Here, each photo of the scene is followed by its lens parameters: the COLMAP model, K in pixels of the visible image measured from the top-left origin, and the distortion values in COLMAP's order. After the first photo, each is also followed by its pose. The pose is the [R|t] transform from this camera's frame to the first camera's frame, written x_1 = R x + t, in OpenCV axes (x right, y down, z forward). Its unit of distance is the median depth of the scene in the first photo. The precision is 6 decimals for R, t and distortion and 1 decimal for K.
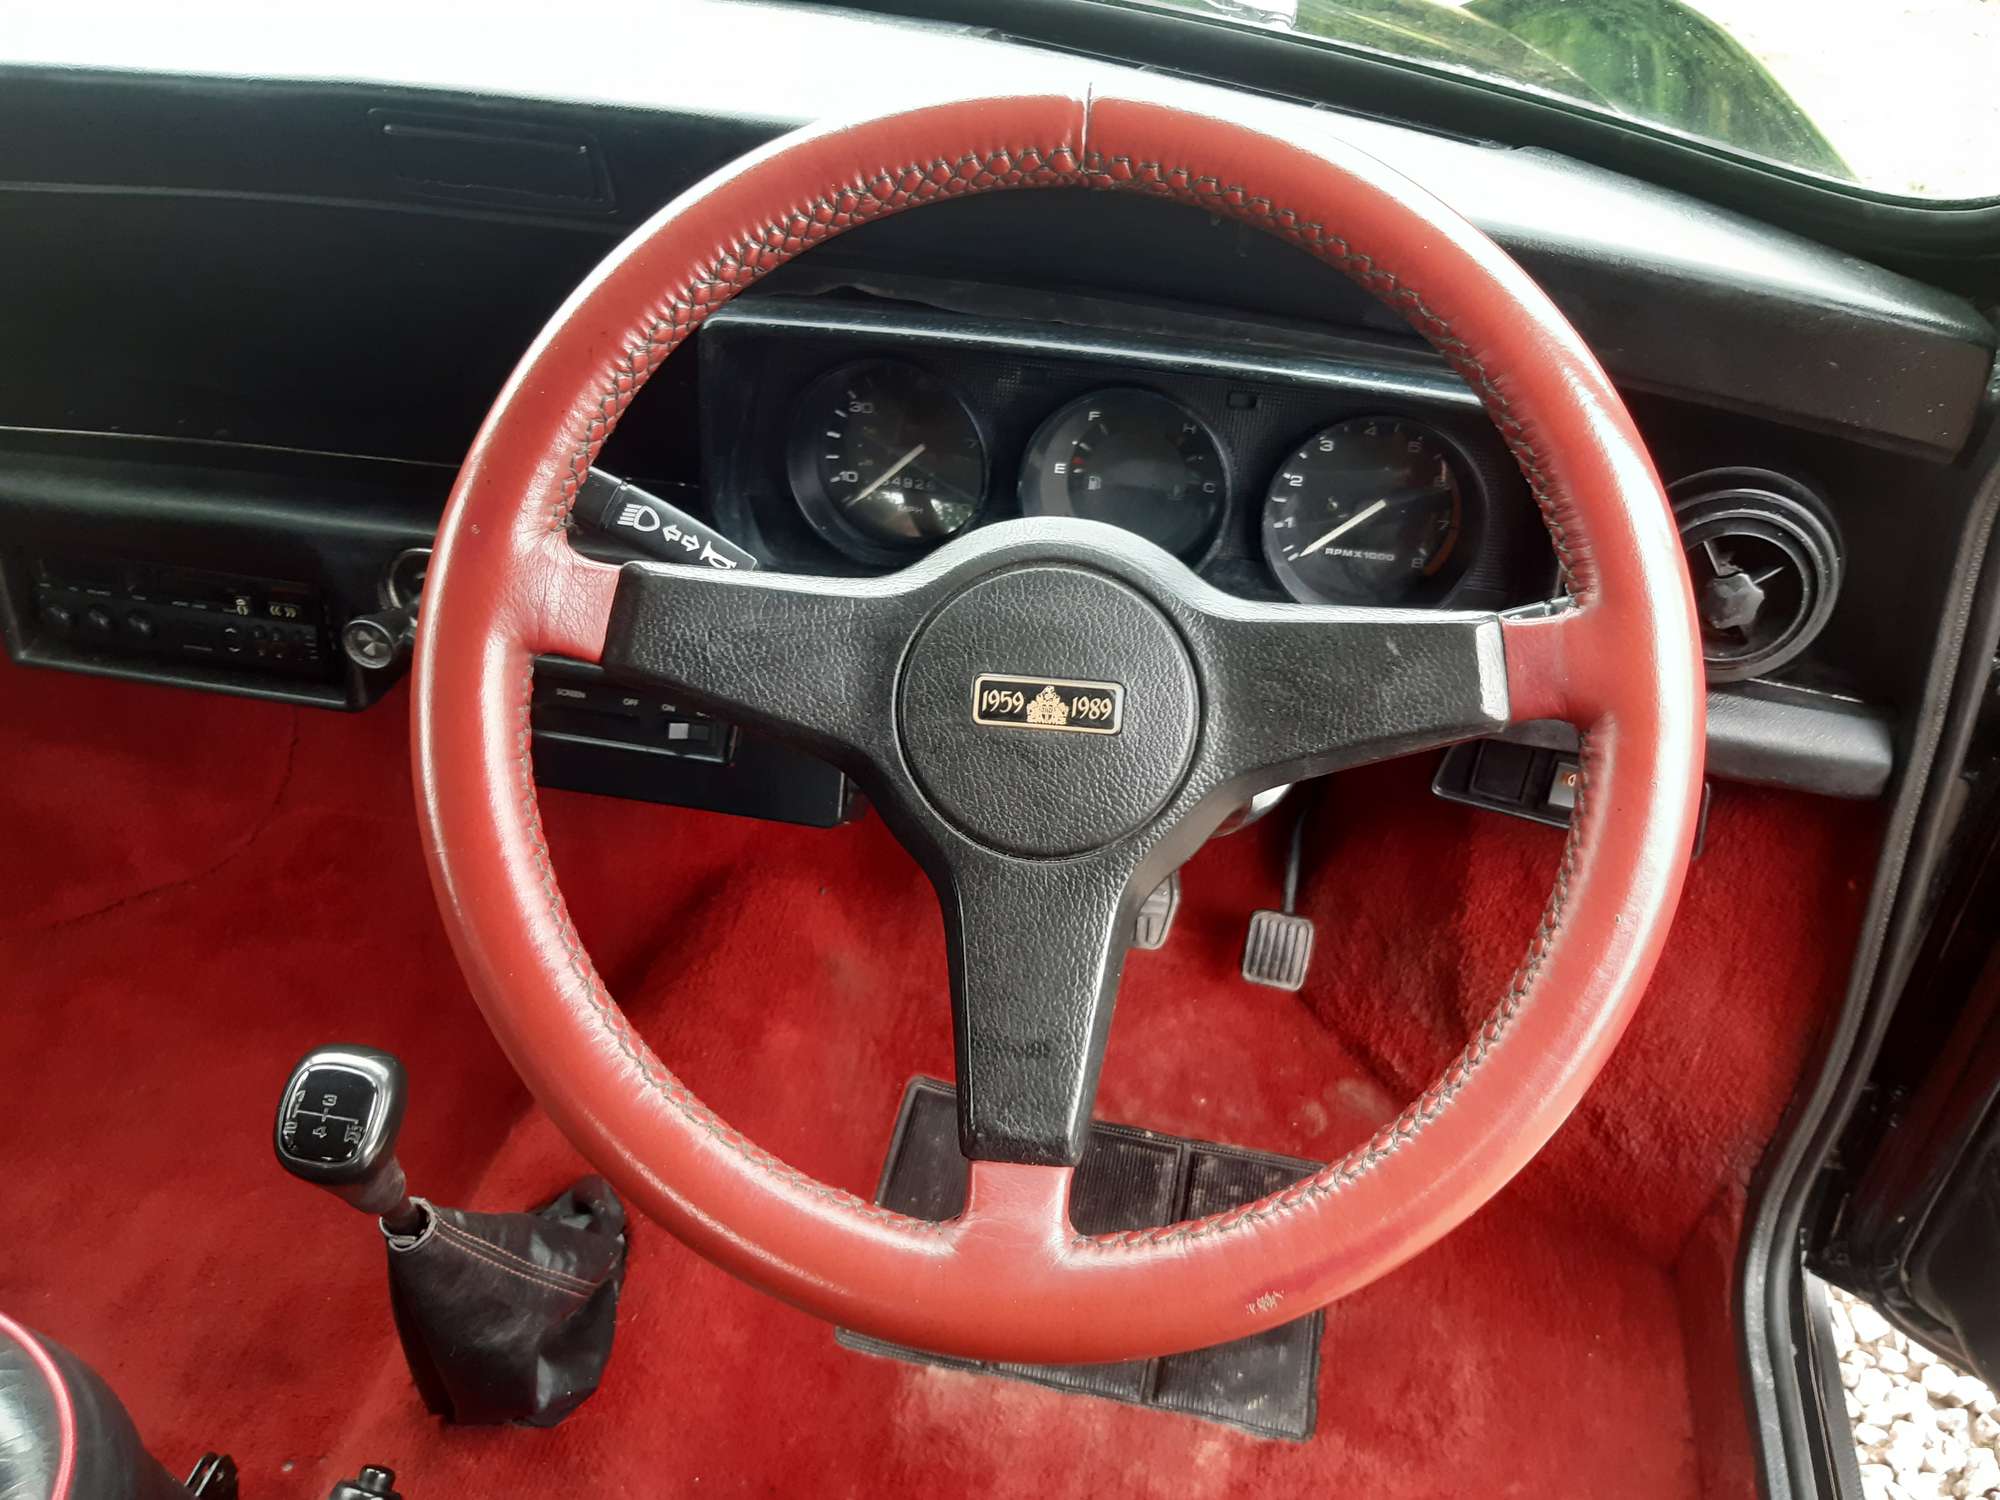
lens RADIAL K [[1570.3, 0, 1000.0], [0, 1570.3, 750.0], [0, 0, 1]] dist [0.056654, -0.123435]
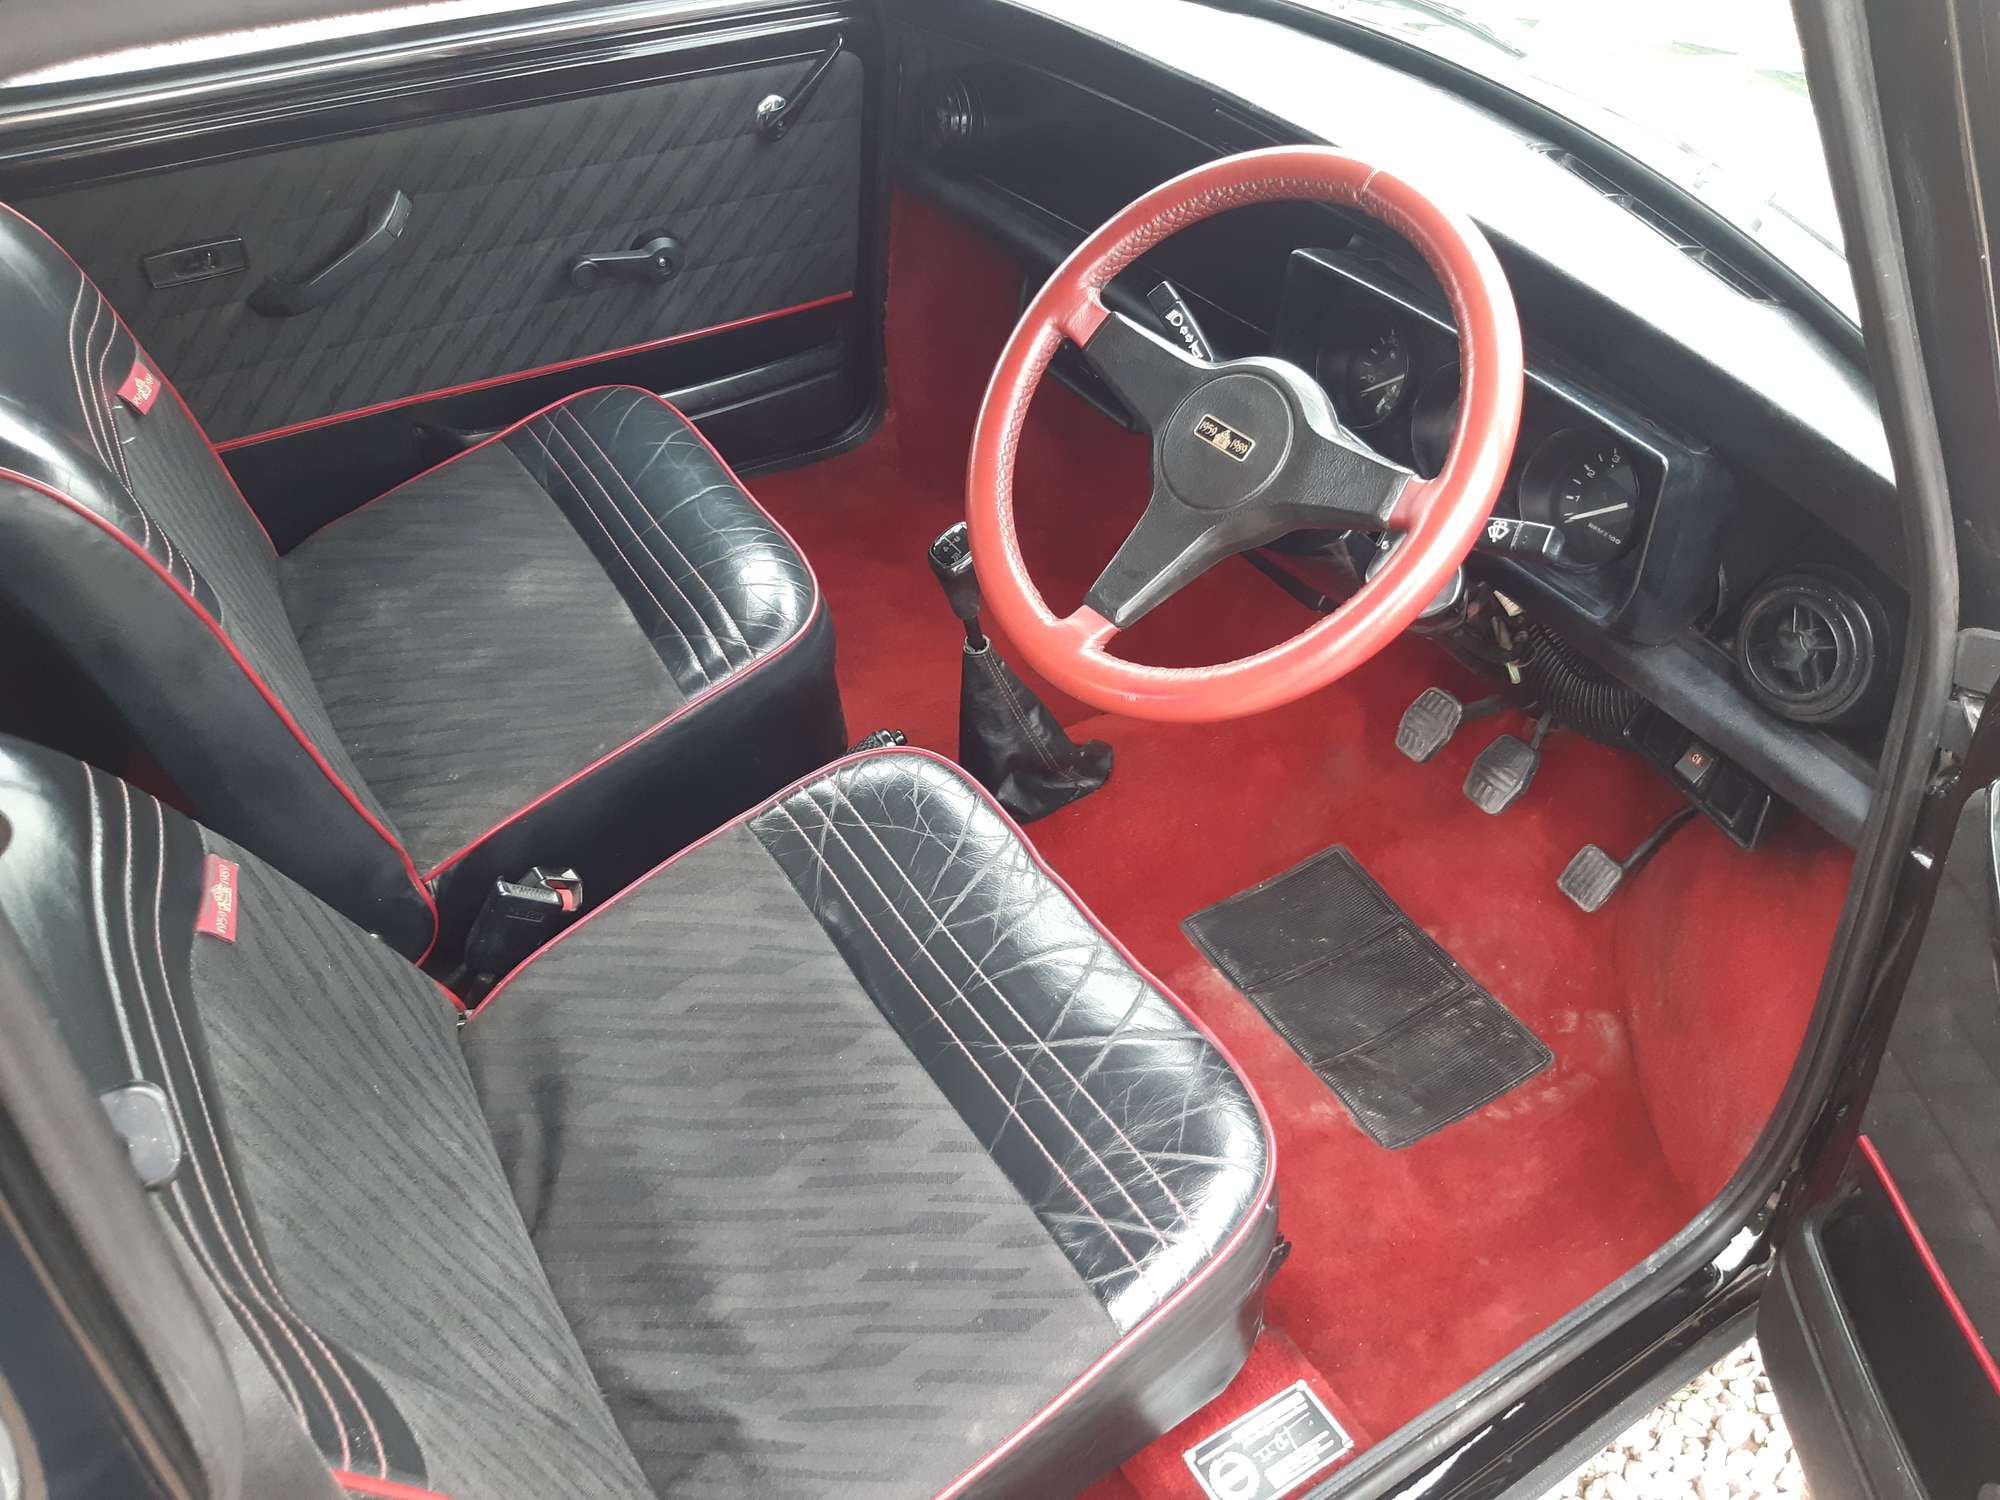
lens RADIAL K [[1570.3, 0, 1000.0], [0, 1570.3, 750.0], [0, 0, 1]] dist [0.056654, -0.123435]
pose [[0.668693, 0.469104, -0.576880, 1.222097], [-0.472885, 0.867040, 0.156908, 0.141935], [0.573785, 0.167875, 0.801616, -0.762963]]
